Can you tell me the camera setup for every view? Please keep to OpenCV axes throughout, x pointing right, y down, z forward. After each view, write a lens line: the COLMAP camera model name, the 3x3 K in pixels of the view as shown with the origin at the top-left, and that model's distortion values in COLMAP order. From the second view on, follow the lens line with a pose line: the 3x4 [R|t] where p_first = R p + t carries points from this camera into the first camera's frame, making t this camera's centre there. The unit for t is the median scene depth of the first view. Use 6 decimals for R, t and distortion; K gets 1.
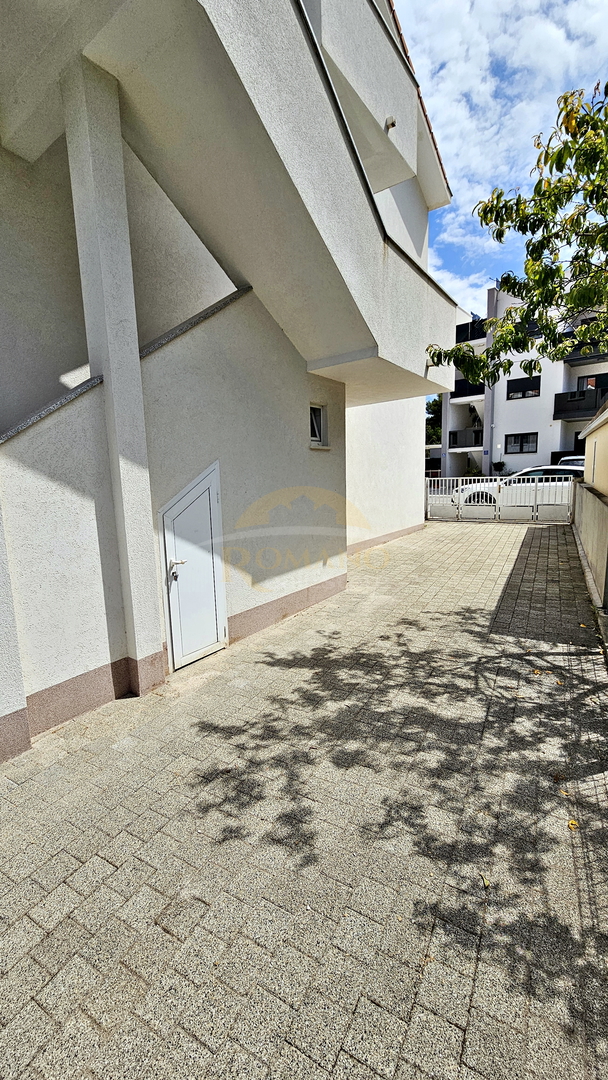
lens RADIAL K [[451.7, 0, 295.9], [0, 451.7, 537.1], [0, 0, 1]] dist [0.004537, -0.000964]
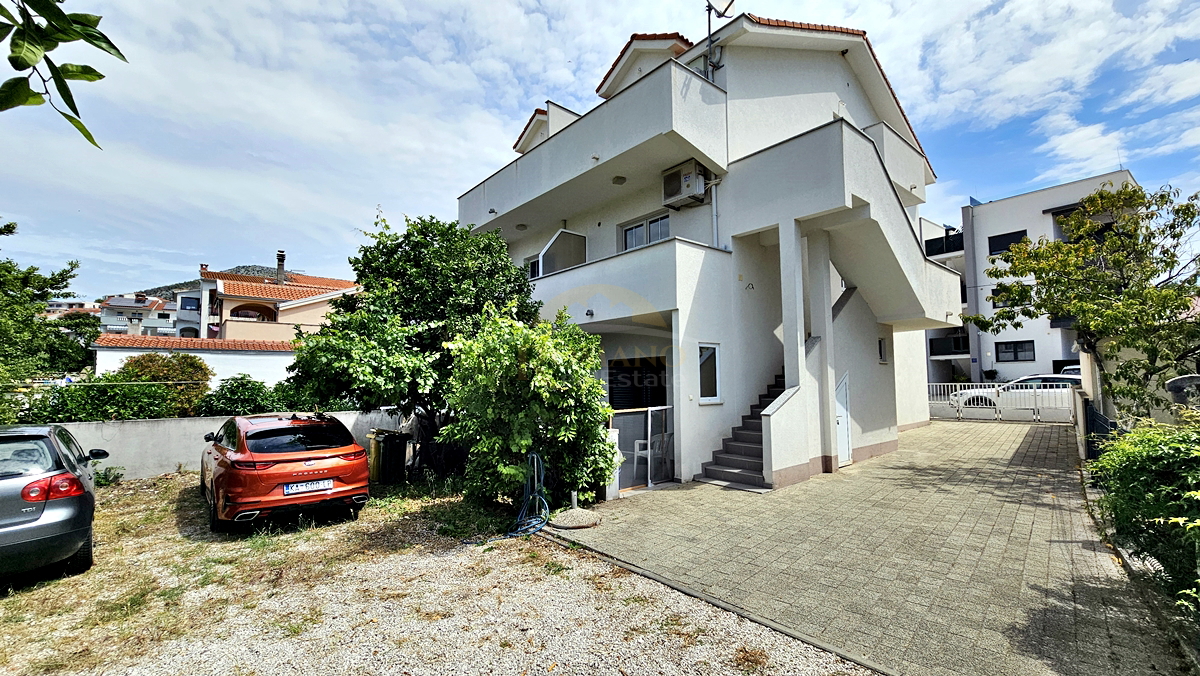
lens RADIAL K [[501.9, 0, 599.2], [0, 501.9, 349.4], [0, 0, 1]] dist [0.004537, -0.000964]
pose [[0.972335, 0.003201, -0.233569, -0.359169], [-0.048726, 0.980690, -0.189404, 0.112361], [0.228452, 0.195545, 0.953715, -0.716776]]
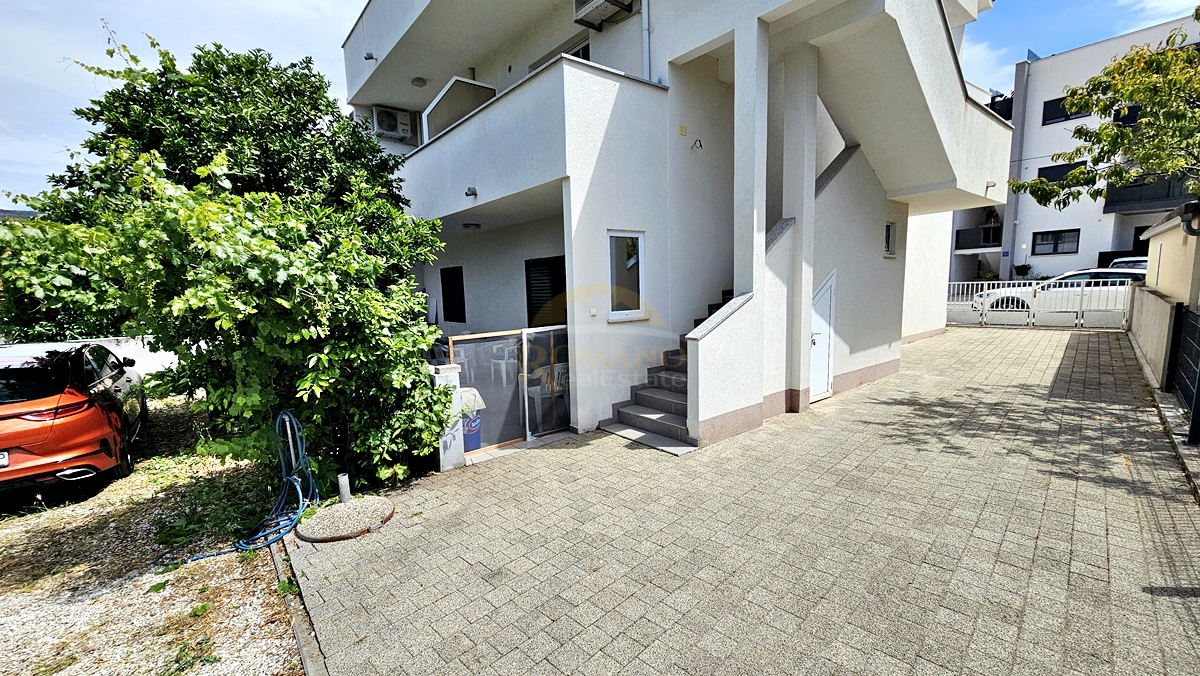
lens RADIAL K [[501.9, 0, 599.5], [0, 501.9, 352.8], [0, 0, 1]] dist [0.004537, -0.000964]
pose [[0.966575, 0.034949, -0.253992, -0.236645], [-0.033972, 0.999389, 0.008232, 0.059049], [0.254124, 0.000672, 0.967171, -0.376101]]
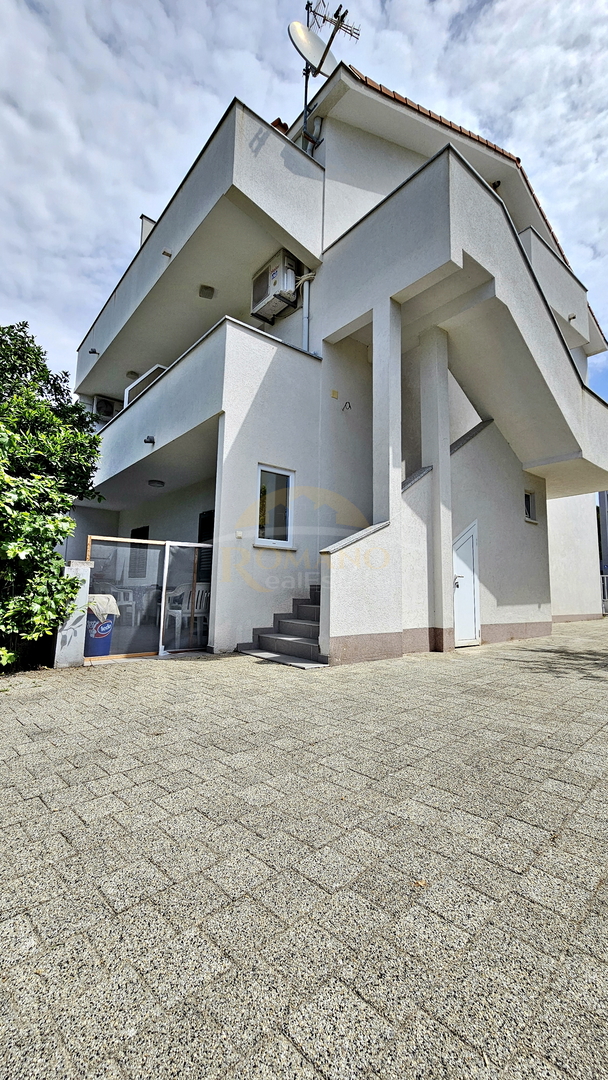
lens RADIAL K [[451.7, 0, 291.1], [0, 451.7, 532.7], [0, 0, 1]] dist [0.004537, -0.000964]
pose [[0.961044, 0.018982, -0.275742, -0.173205], [-0.090011, 0.964748, -0.247303, 0.156545], [0.261327, 0.262489, 0.928874, -0.302201]]
